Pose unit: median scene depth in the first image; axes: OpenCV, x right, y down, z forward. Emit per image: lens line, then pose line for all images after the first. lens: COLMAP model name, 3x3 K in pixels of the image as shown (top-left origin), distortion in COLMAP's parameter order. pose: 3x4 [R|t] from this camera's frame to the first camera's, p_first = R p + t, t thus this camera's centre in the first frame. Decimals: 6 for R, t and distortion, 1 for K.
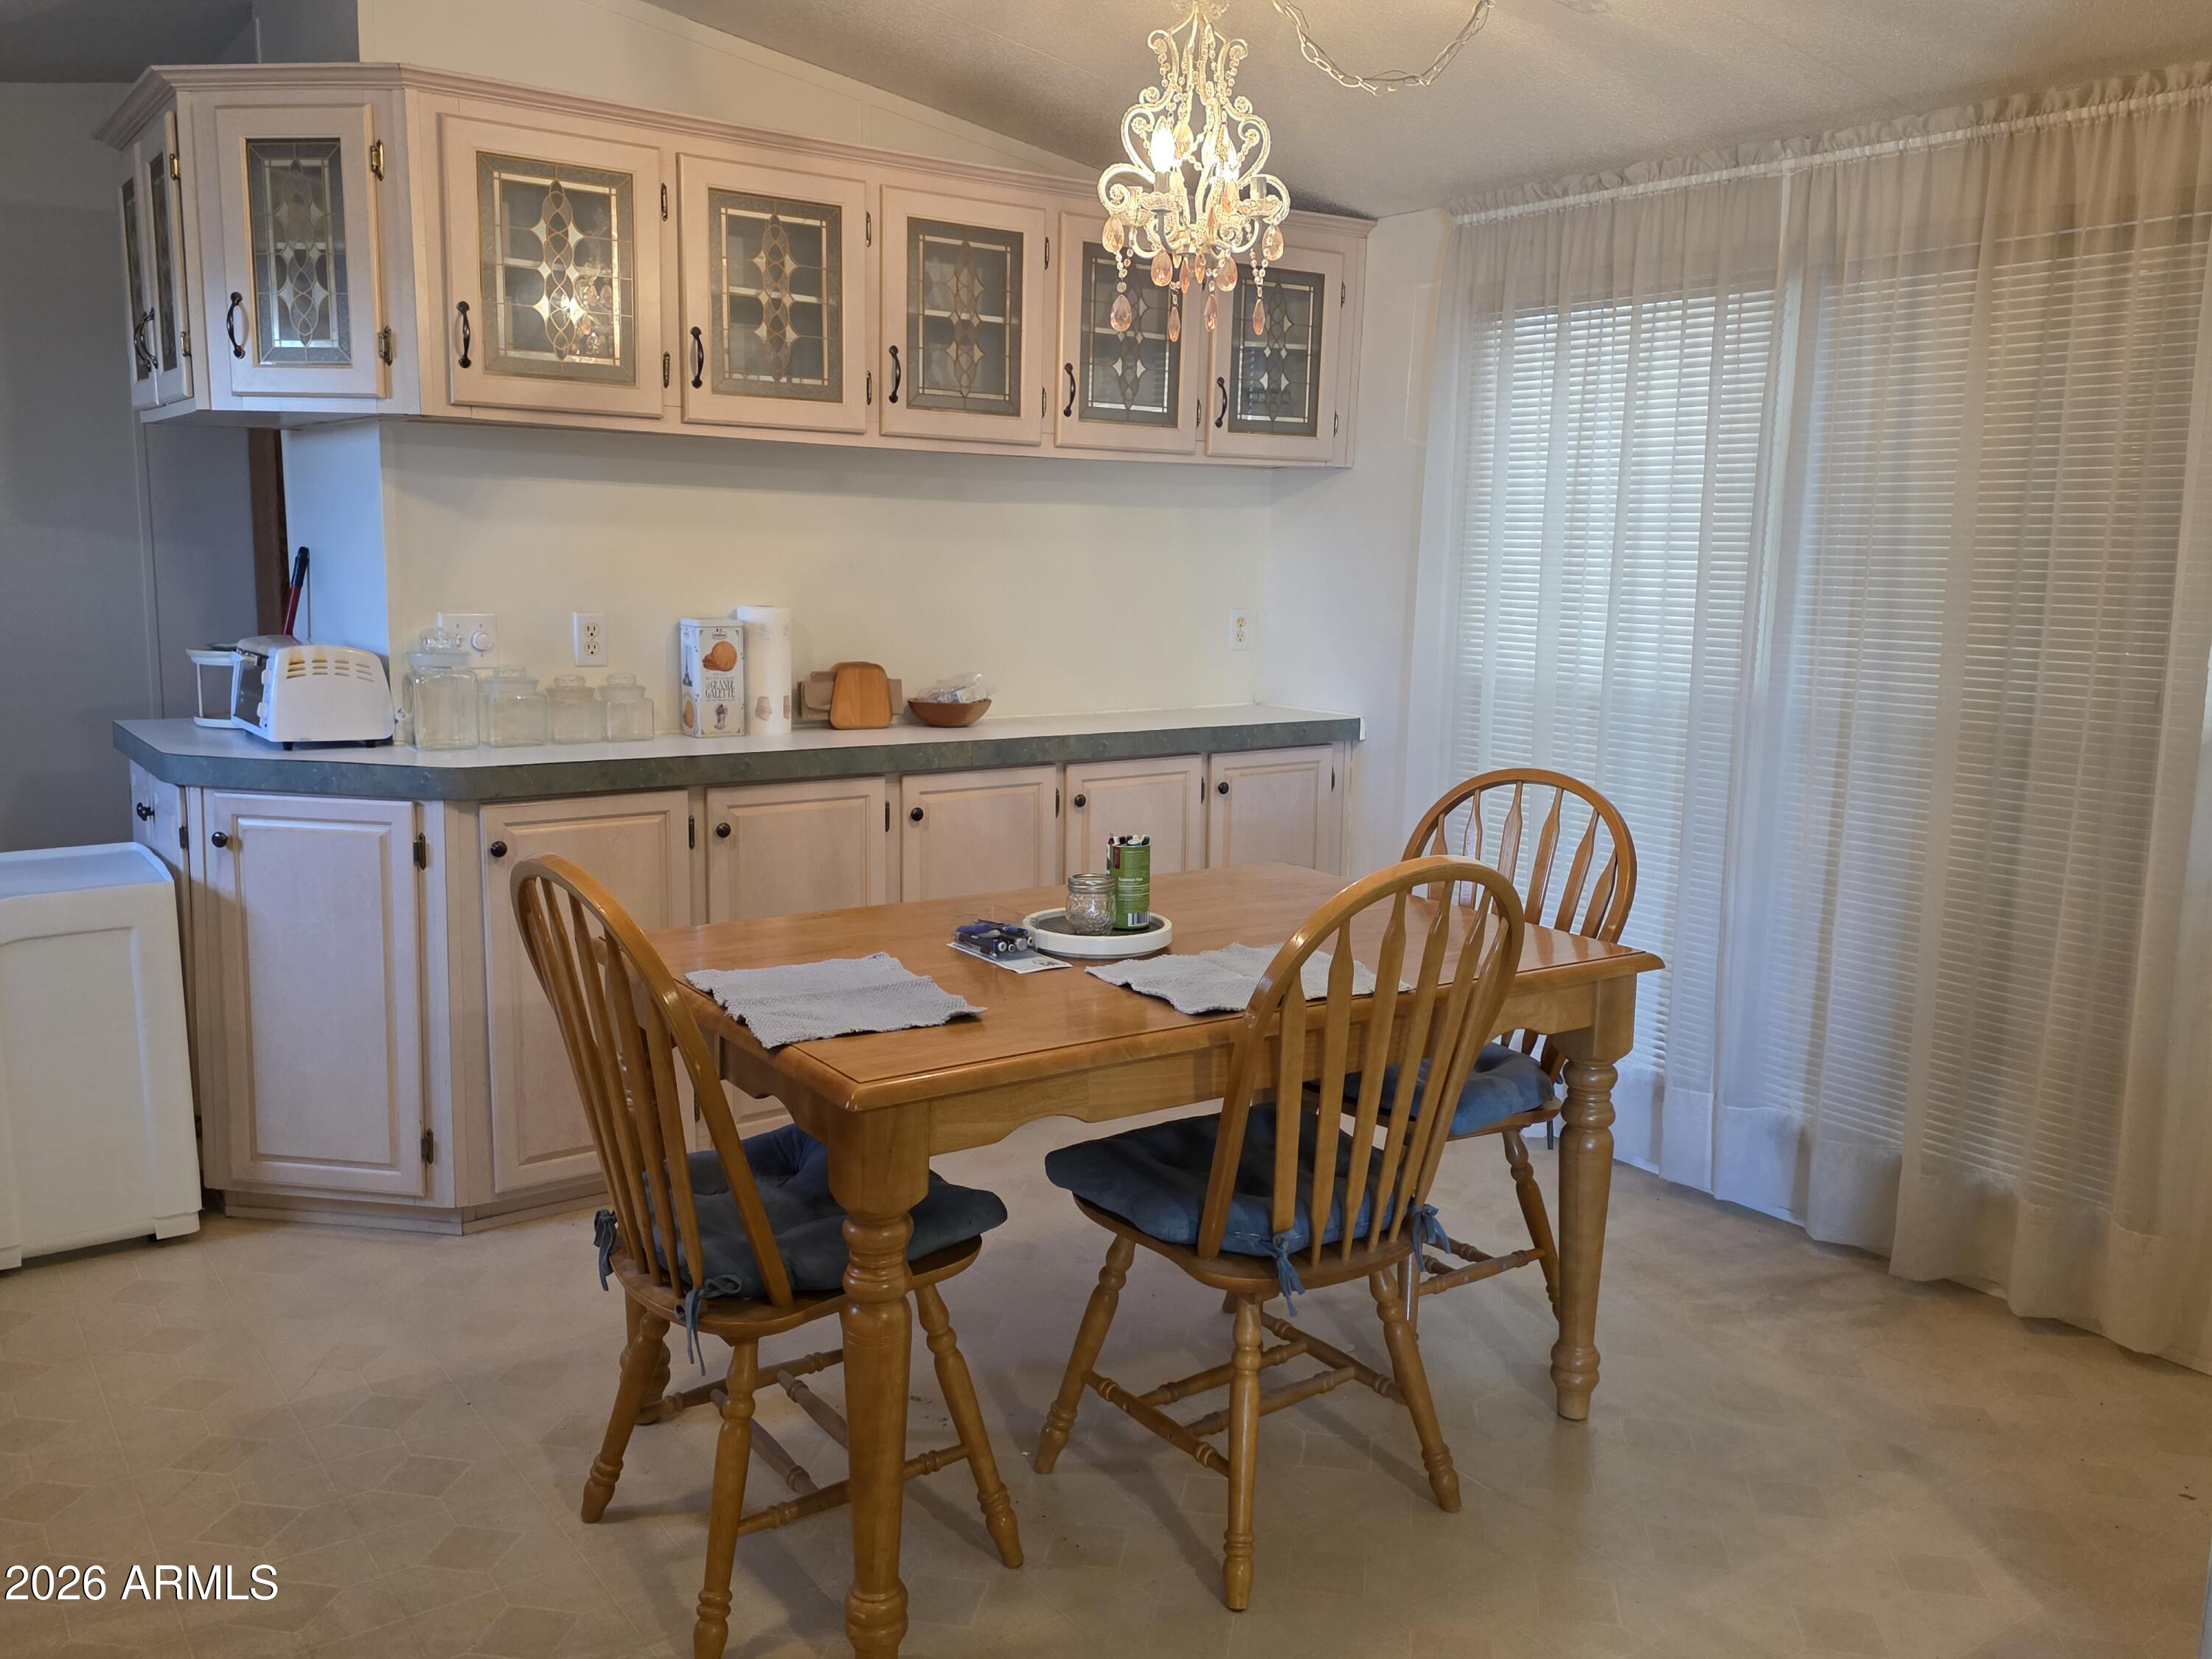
lens RADIAL K [[1770.7, 0, 1106.0], [0, 1770.7, 829.5], [0, 0, 1]] dist [0.072509, -0.114428]
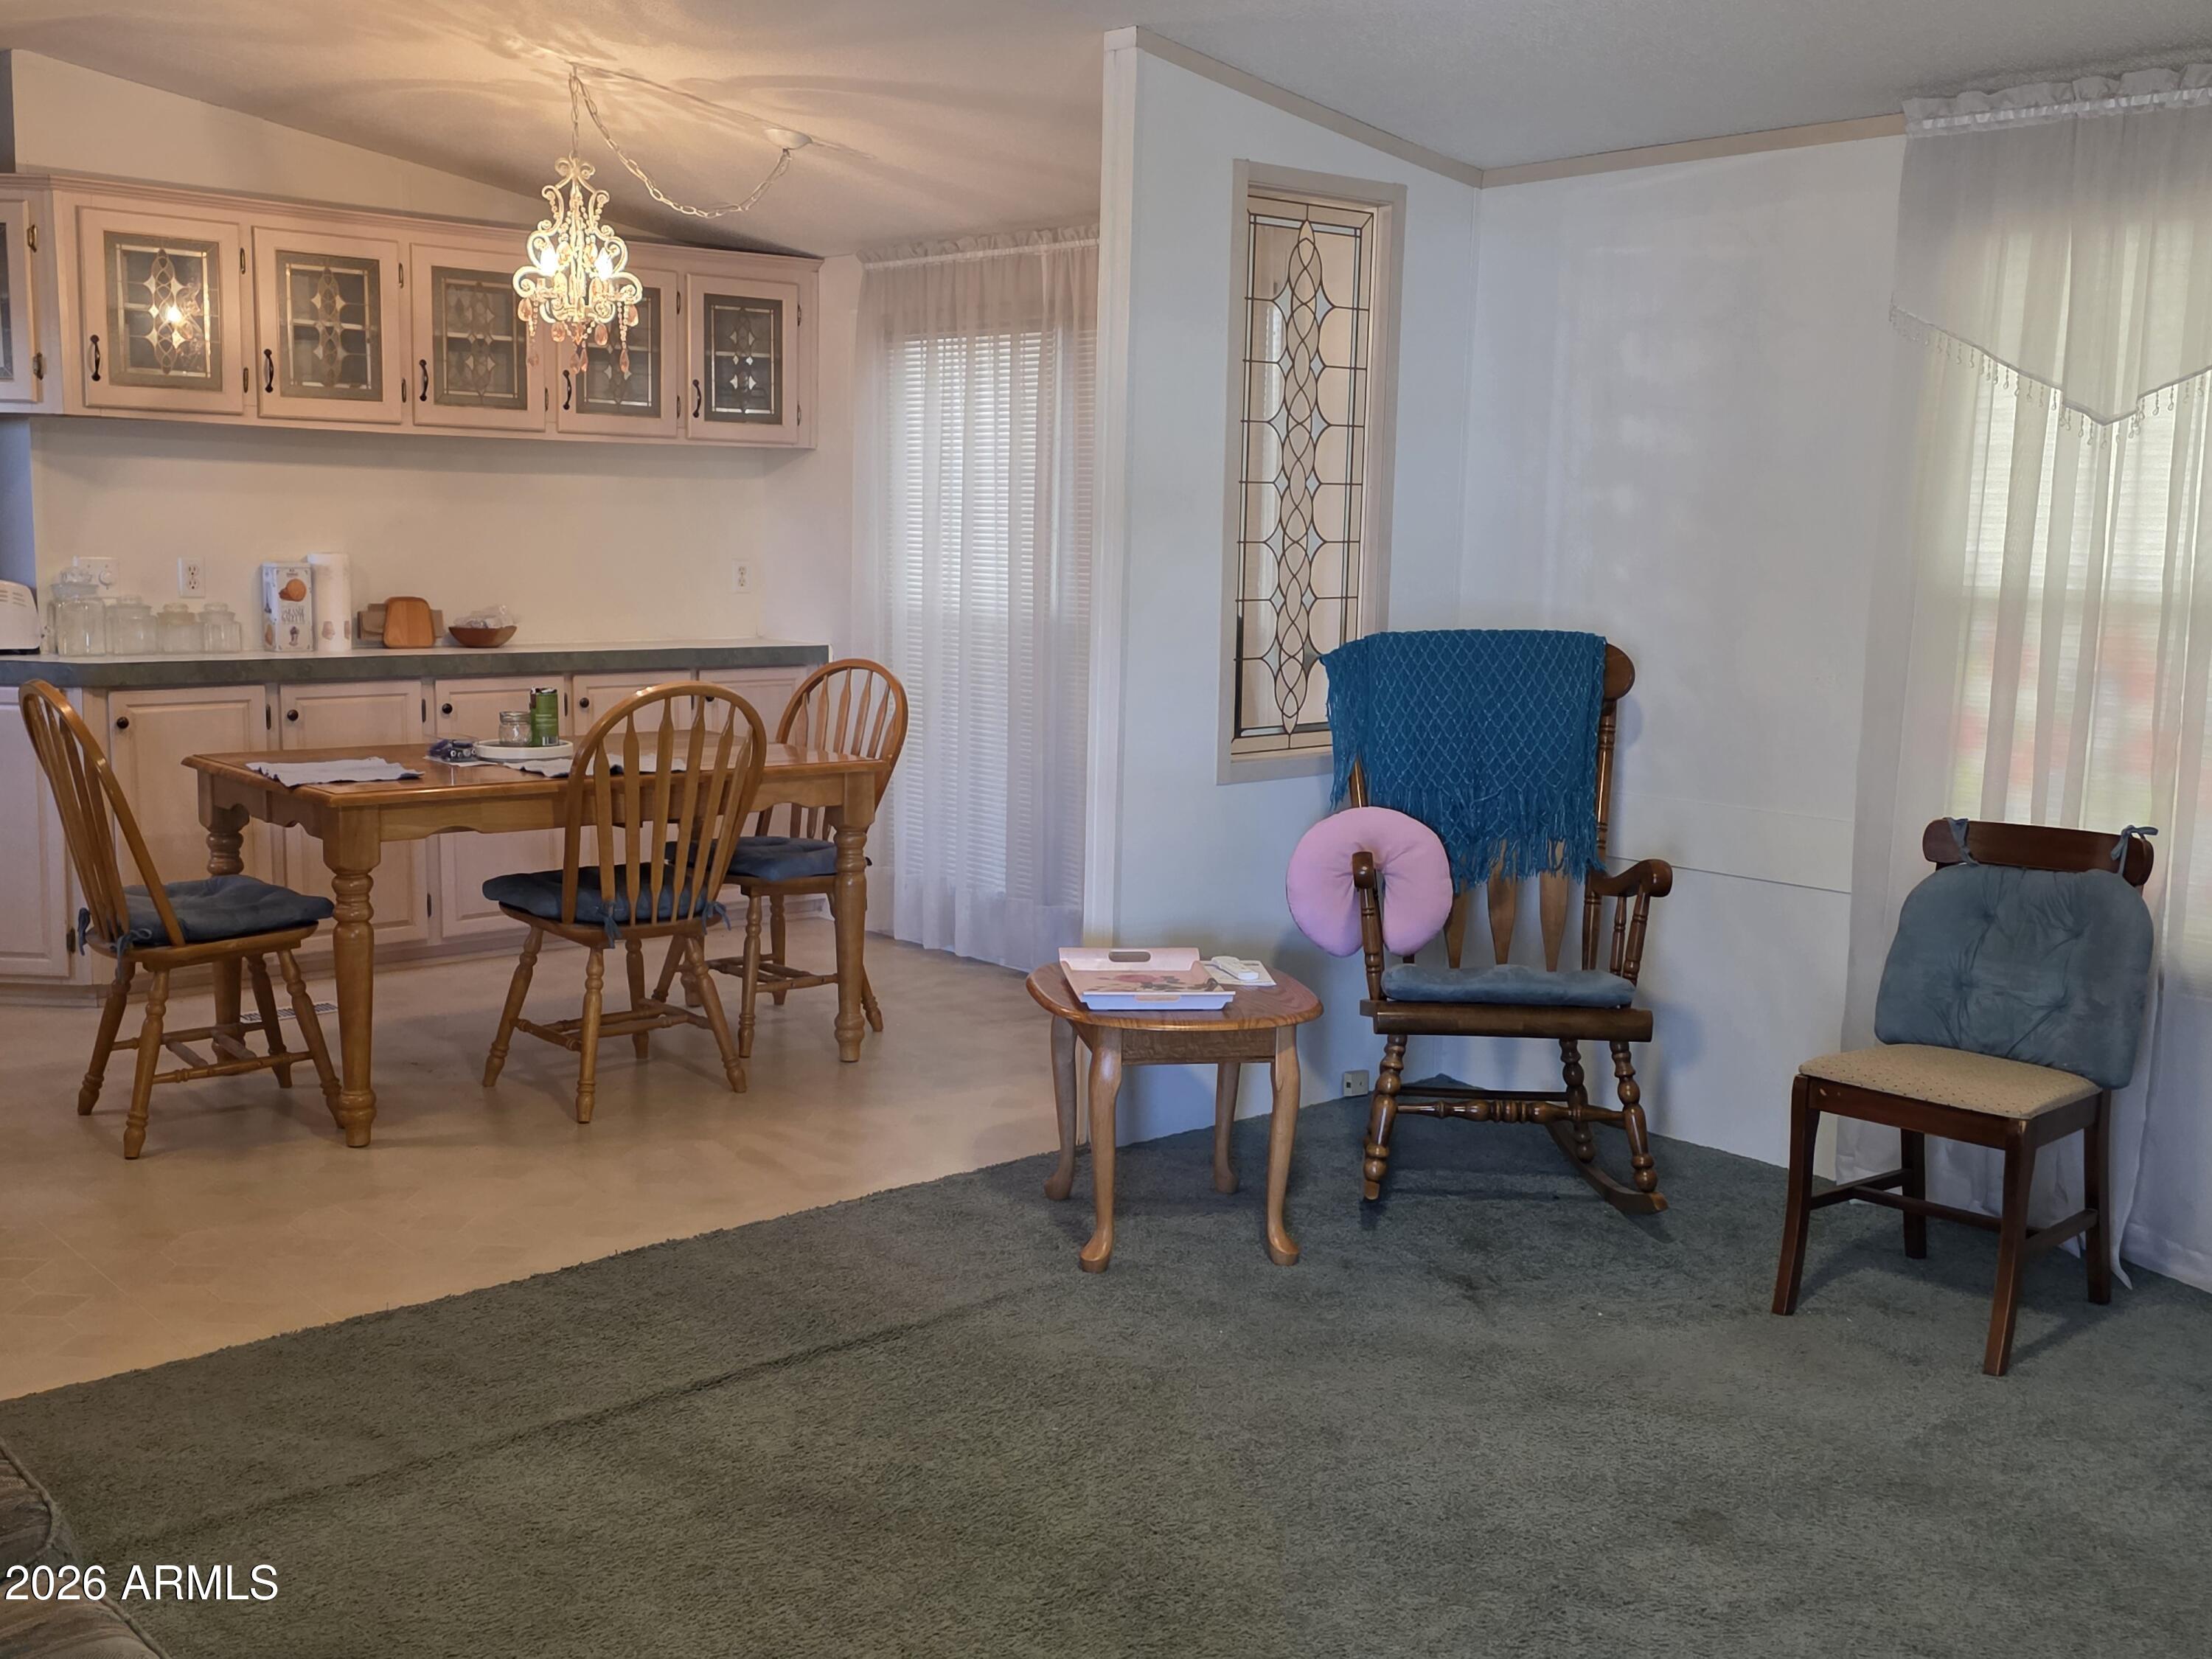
lens RADIAL K [[2128.8, 0, 1106.0], [0, 2128.8, 829.5], [0, 0, 1]] dist [0.008908, -0.021982]
pose [[0.993627, -0.015171, 0.111694, 0.218132], [0.016810, 0.999764, -0.013747, 0.120232], [-0.111459, 0.015537, 0.993648, -0.684234]]
